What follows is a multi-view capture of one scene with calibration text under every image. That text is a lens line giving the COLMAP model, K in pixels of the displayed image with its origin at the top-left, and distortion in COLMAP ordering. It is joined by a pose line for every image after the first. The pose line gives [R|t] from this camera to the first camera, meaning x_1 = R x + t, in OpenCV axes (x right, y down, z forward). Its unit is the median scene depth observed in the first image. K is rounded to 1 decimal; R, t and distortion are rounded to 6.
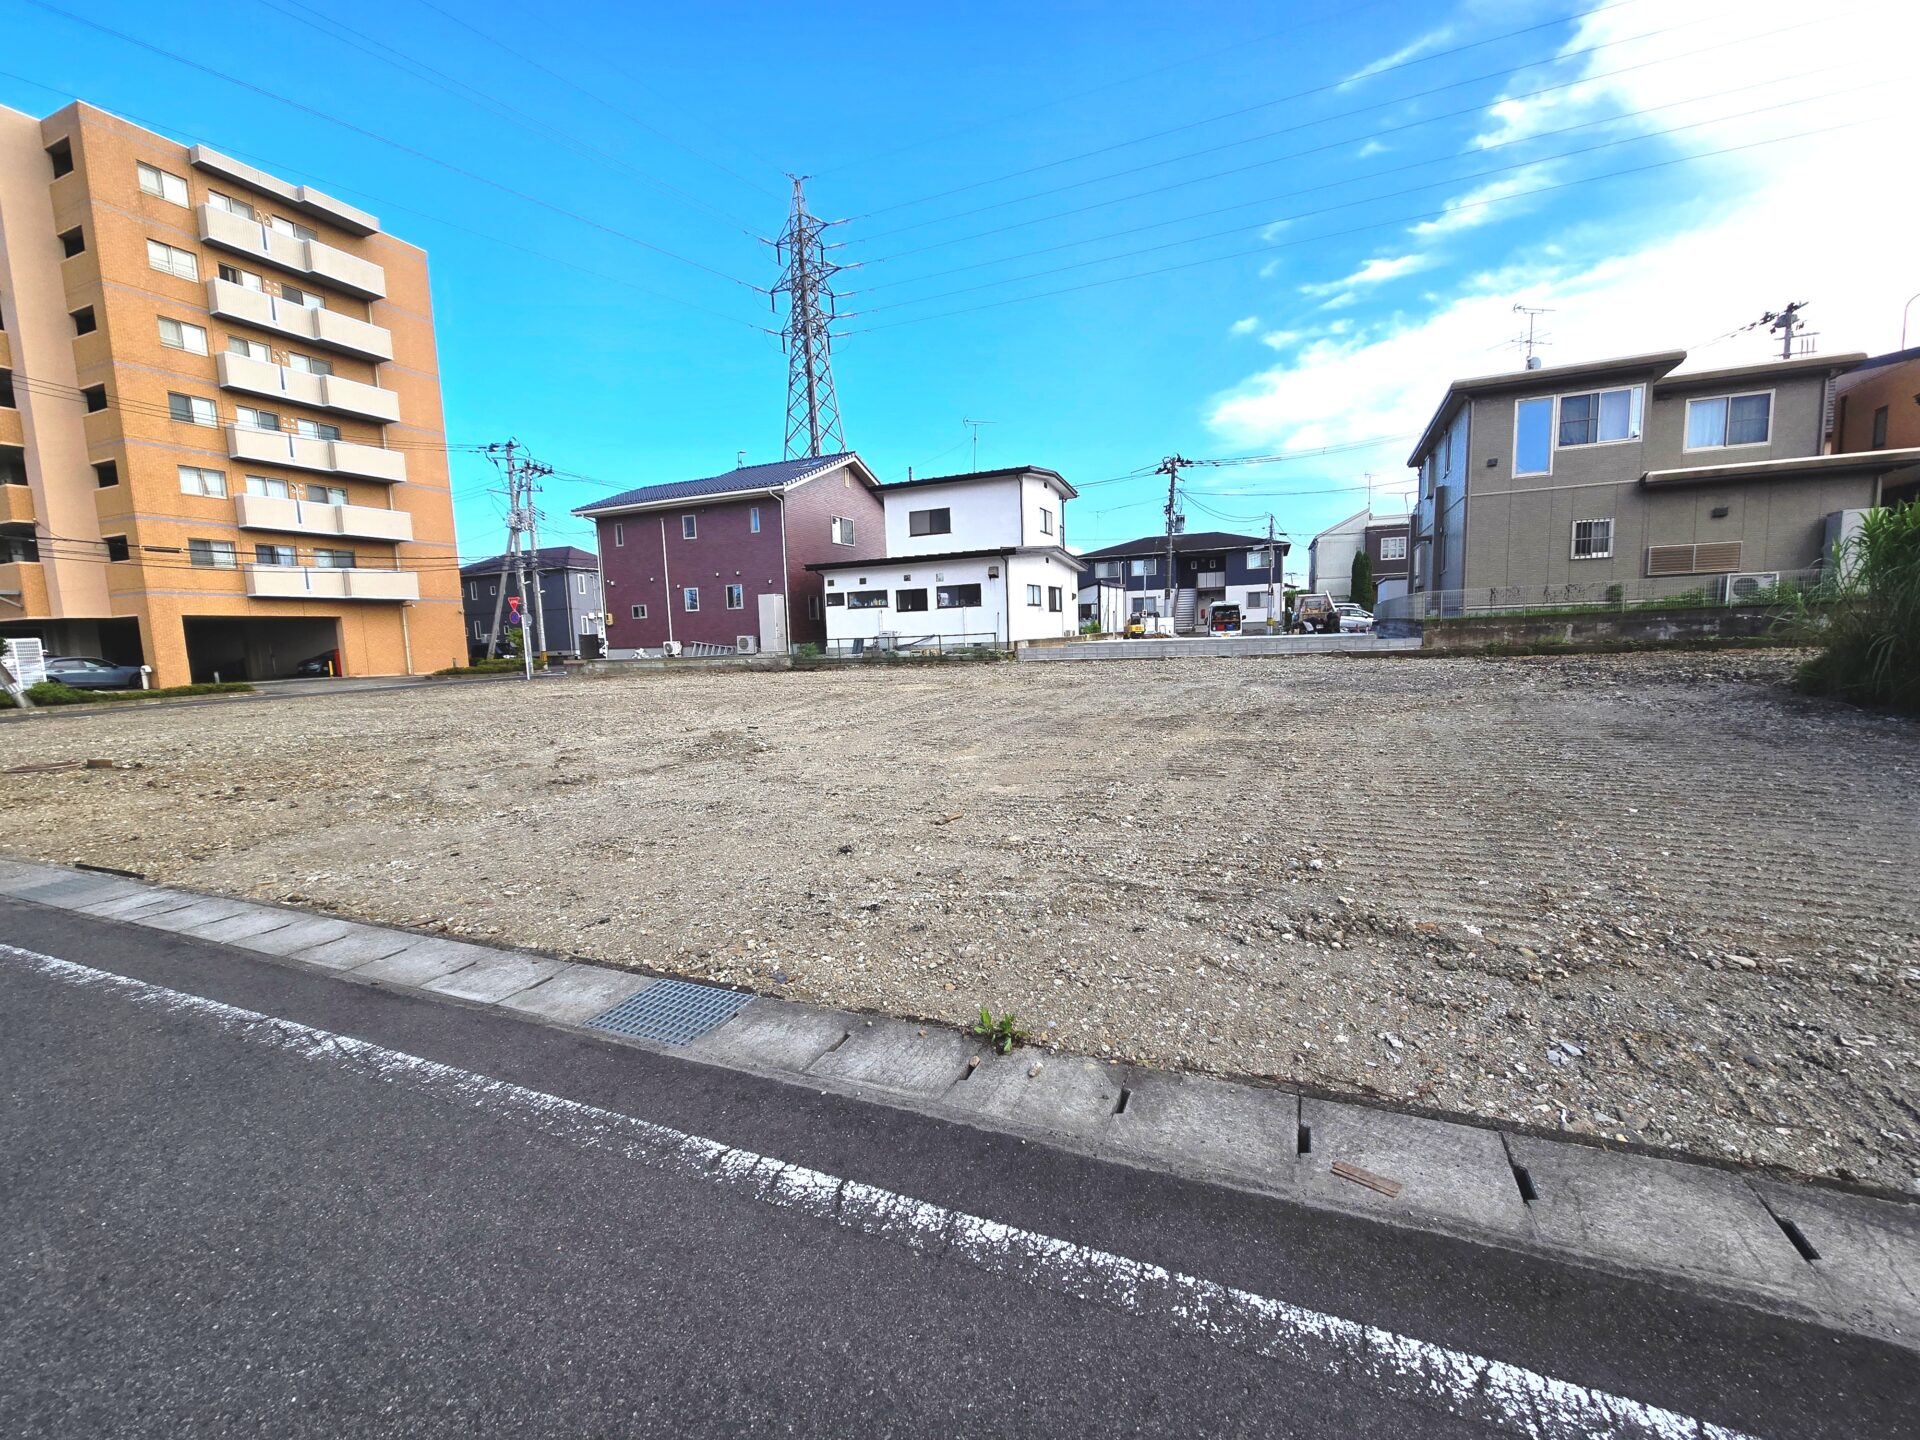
lens RADIAL K [[788.5, 0, 955.8], [0, 788.5, 718.0], [0, 0, 1]] dist [0.000951, 0.000497]
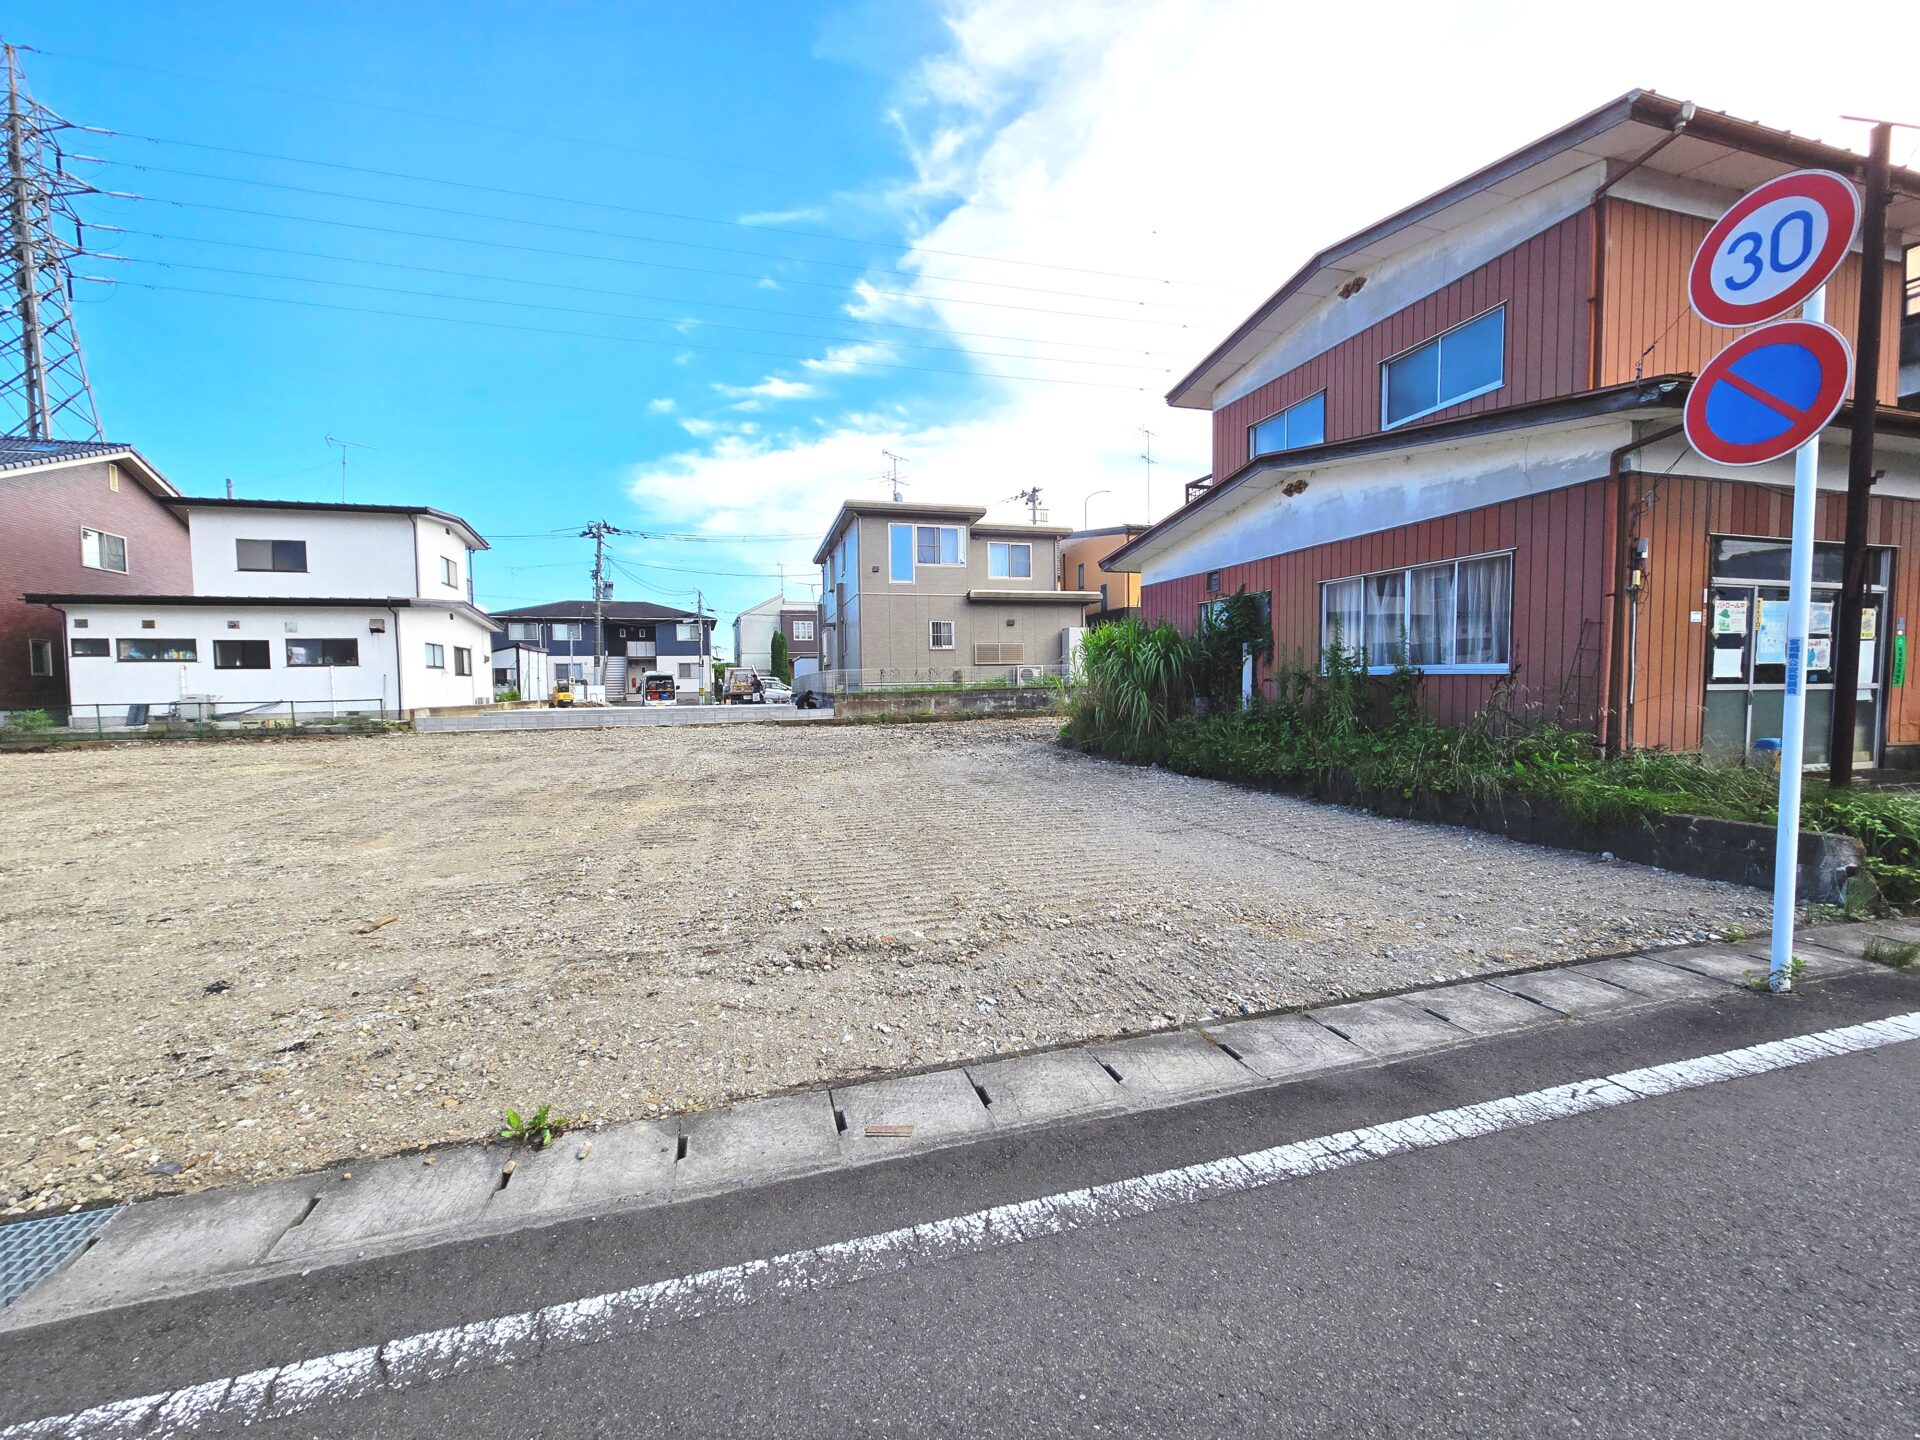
lens RADIAL K [[784.9, 0, 954.8], [0, 784.9, 729.3], [0, 0, 1]] dist [0.003728, 0.000217]
pose [[0.768680, -0.010493, 0.639548, -0.013683], [0.057100, 0.996999, -0.052271, 0.000338], [-0.637080, 0.076698, 0.766972, -0.006378]]
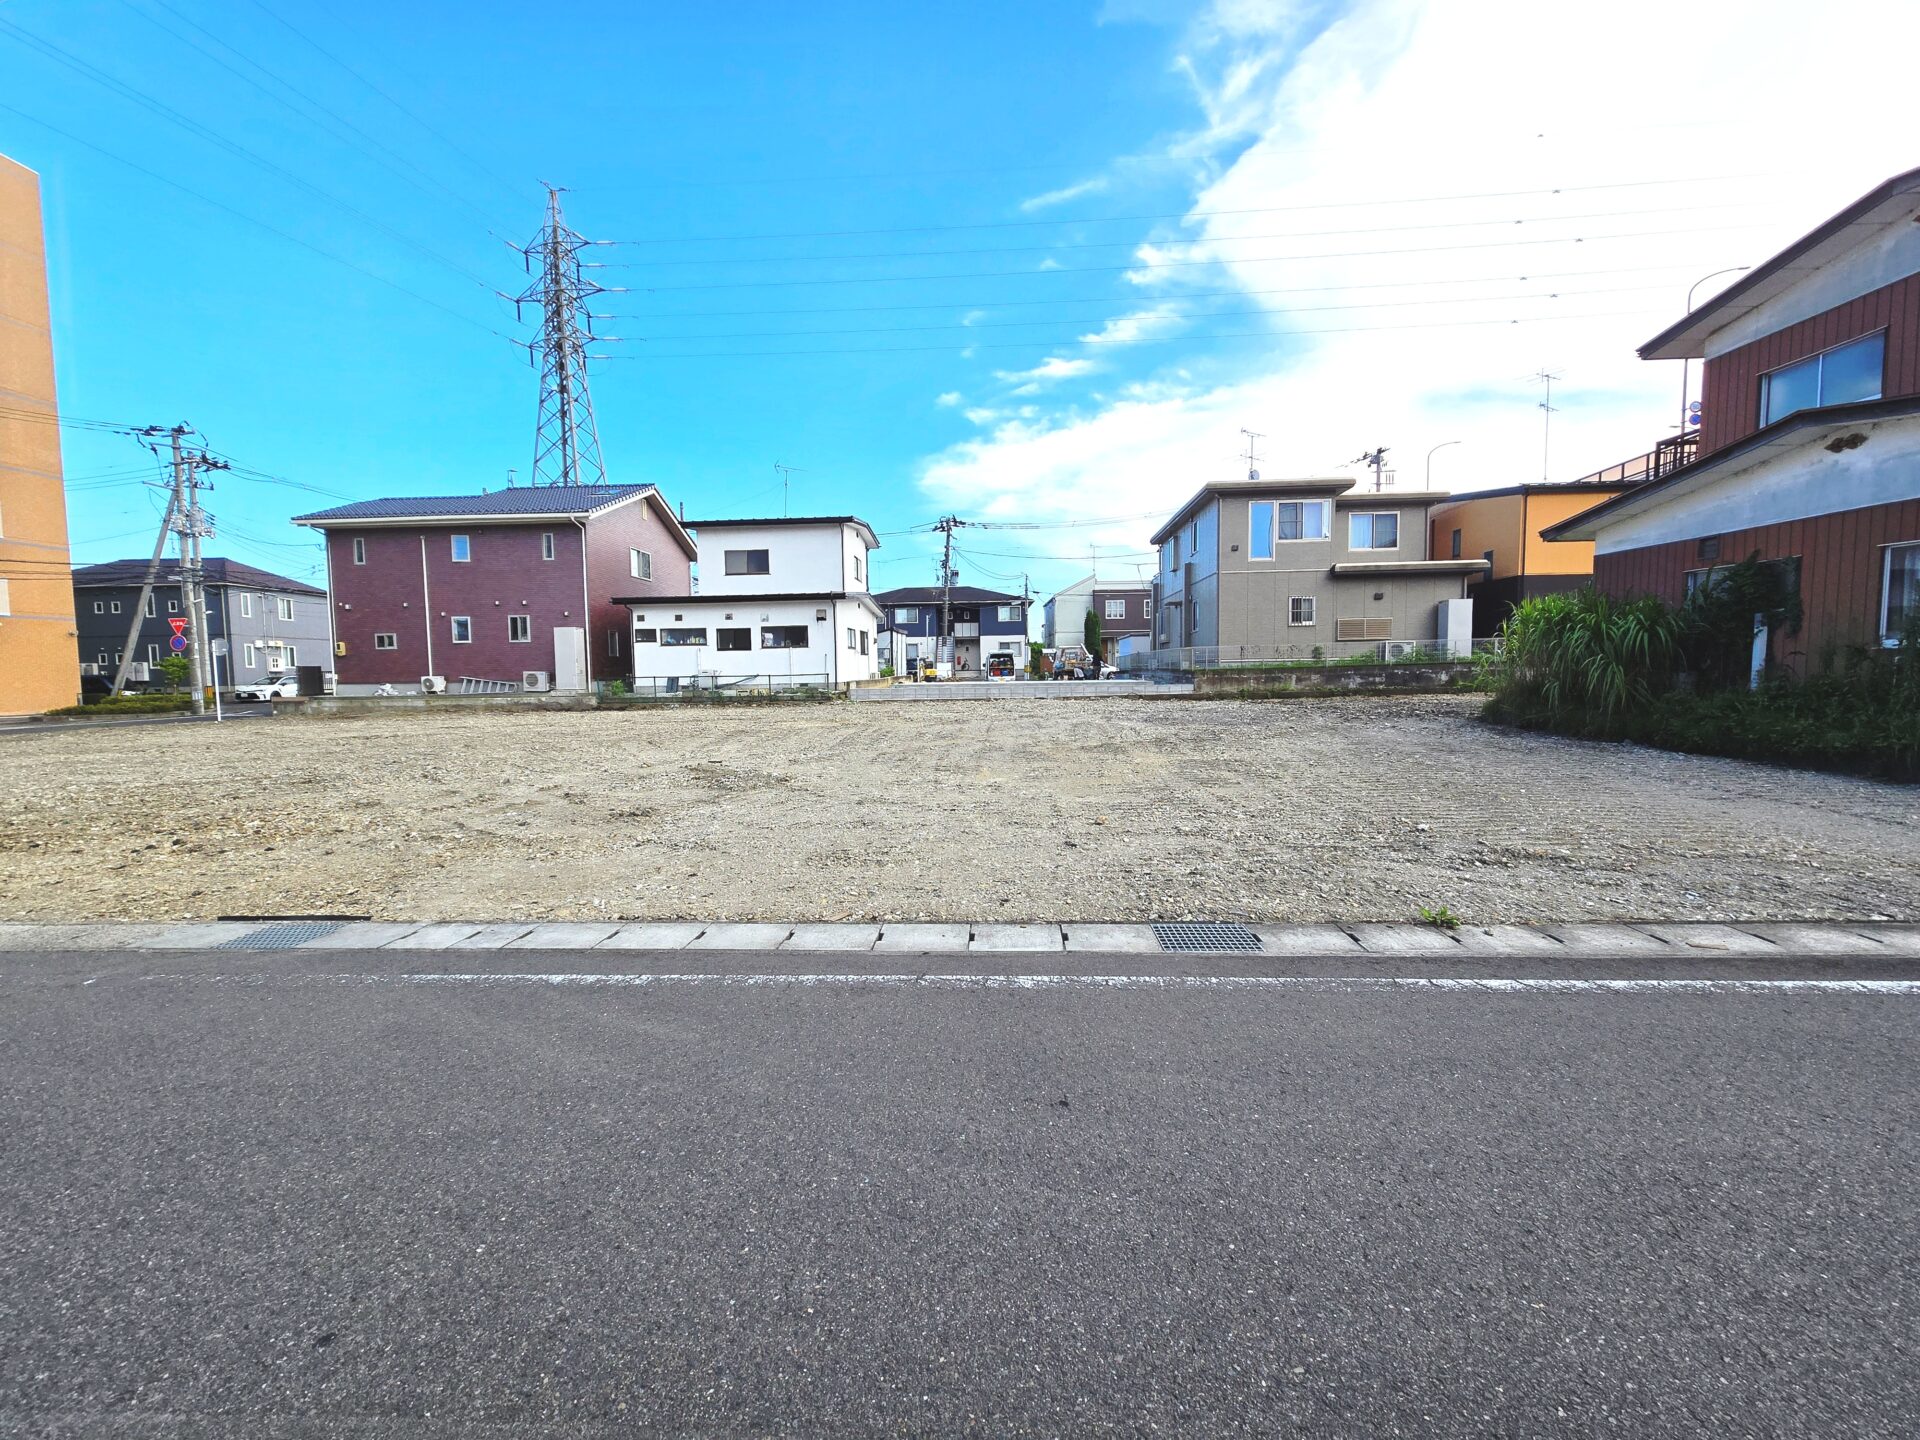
lens RADIAL K [[787.8, 0, 954.4], [0, 787.8, 718.5], [0, 0, 1]] dist [0.003572, -0.000528]
pose [[0.939277, -0.000158, 0.343159, -0.132349], [0.019038, 0.998484, -0.051649, 0.006063], [-0.342631, 0.055045, 0.937856, -0.015547]]
